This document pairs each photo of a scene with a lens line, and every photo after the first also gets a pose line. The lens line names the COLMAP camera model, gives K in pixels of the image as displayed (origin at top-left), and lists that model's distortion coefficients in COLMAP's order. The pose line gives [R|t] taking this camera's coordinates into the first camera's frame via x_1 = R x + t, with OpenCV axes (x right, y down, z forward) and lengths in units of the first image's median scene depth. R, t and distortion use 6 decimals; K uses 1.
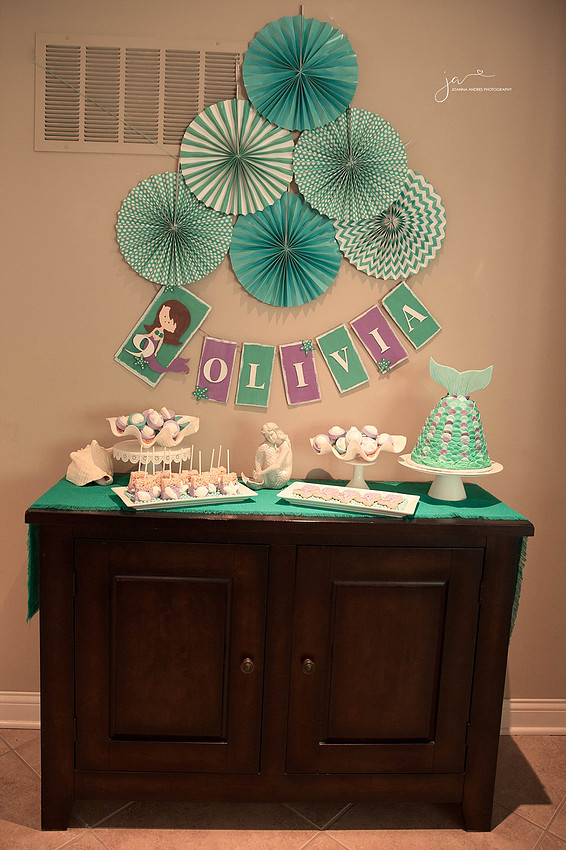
lens RADIAL K [[640.1, 0, 279.8], [0, 640.1, 392.2], [0, 0, 1]] dist [-0.079342, 0.030751]
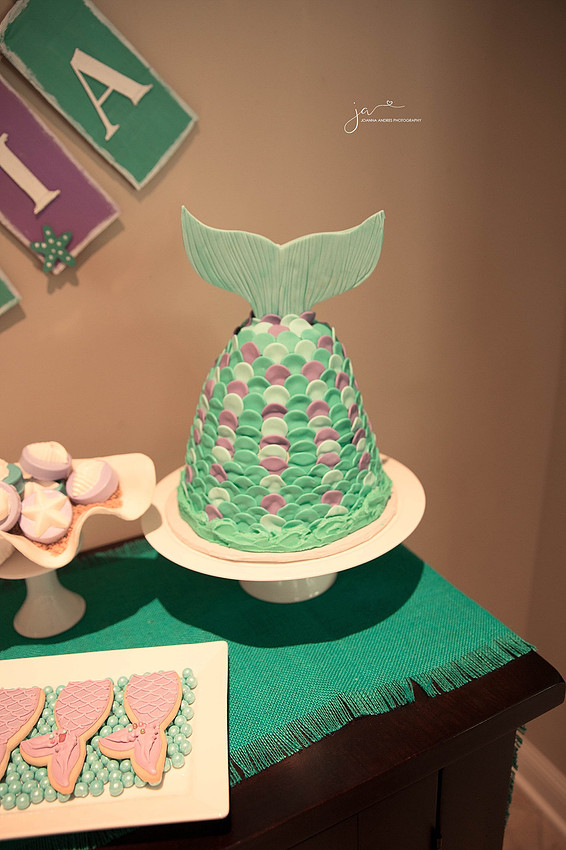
lens RADIAL K [[636.3, 0, 283.0], [0, 636.3, 425.0], [0, 0, 1]] dist [-0.106793, 0.091870]
pose [[0.919041, -0.230228, 0.319935, 0.158259], [0.134636, 0.946227, 0.294157, -0.037078], [-0.370454, -0.227268, 0.900618, 0.674759]]
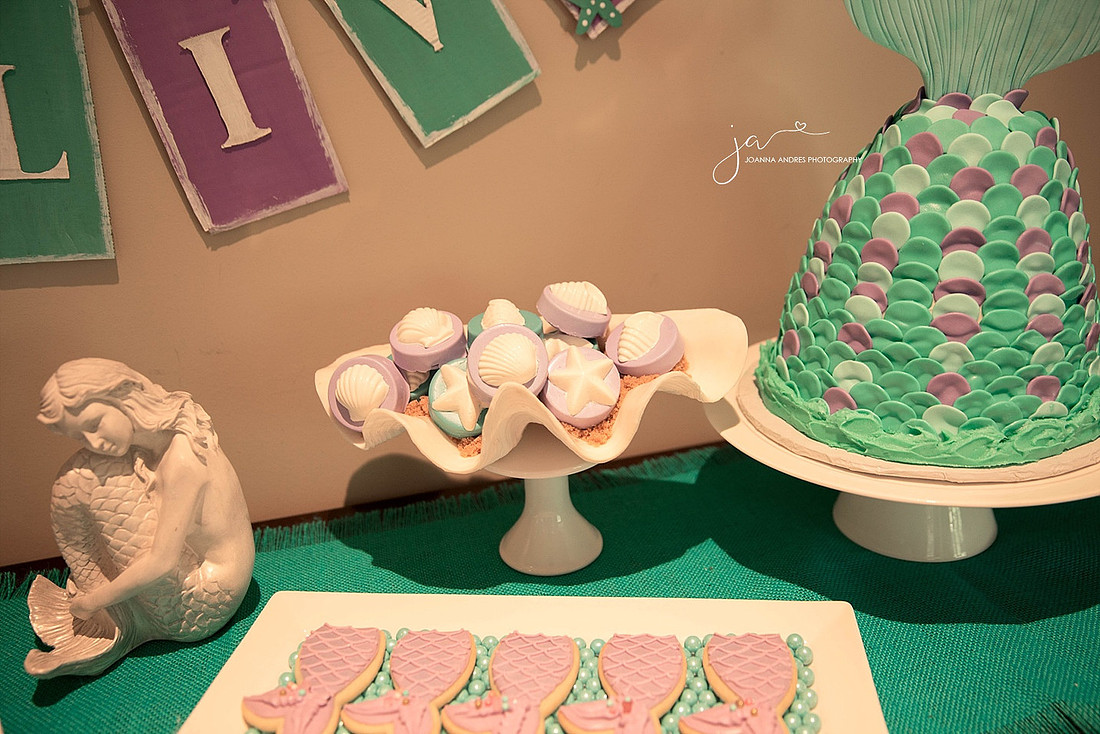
lens RADIAL K [[939.1, 0, 550.0], [0, 939.1, 367.0], [0, 0, 1]] dist [-0.078511, 0.087475]
pose [[0.977379, -0.166929, 0.129869, 0.088643], [0.126342, 0.953264, 0.274454, -0.010376], [-0.169614, -0.251838, 0.952790, 0.697503]]
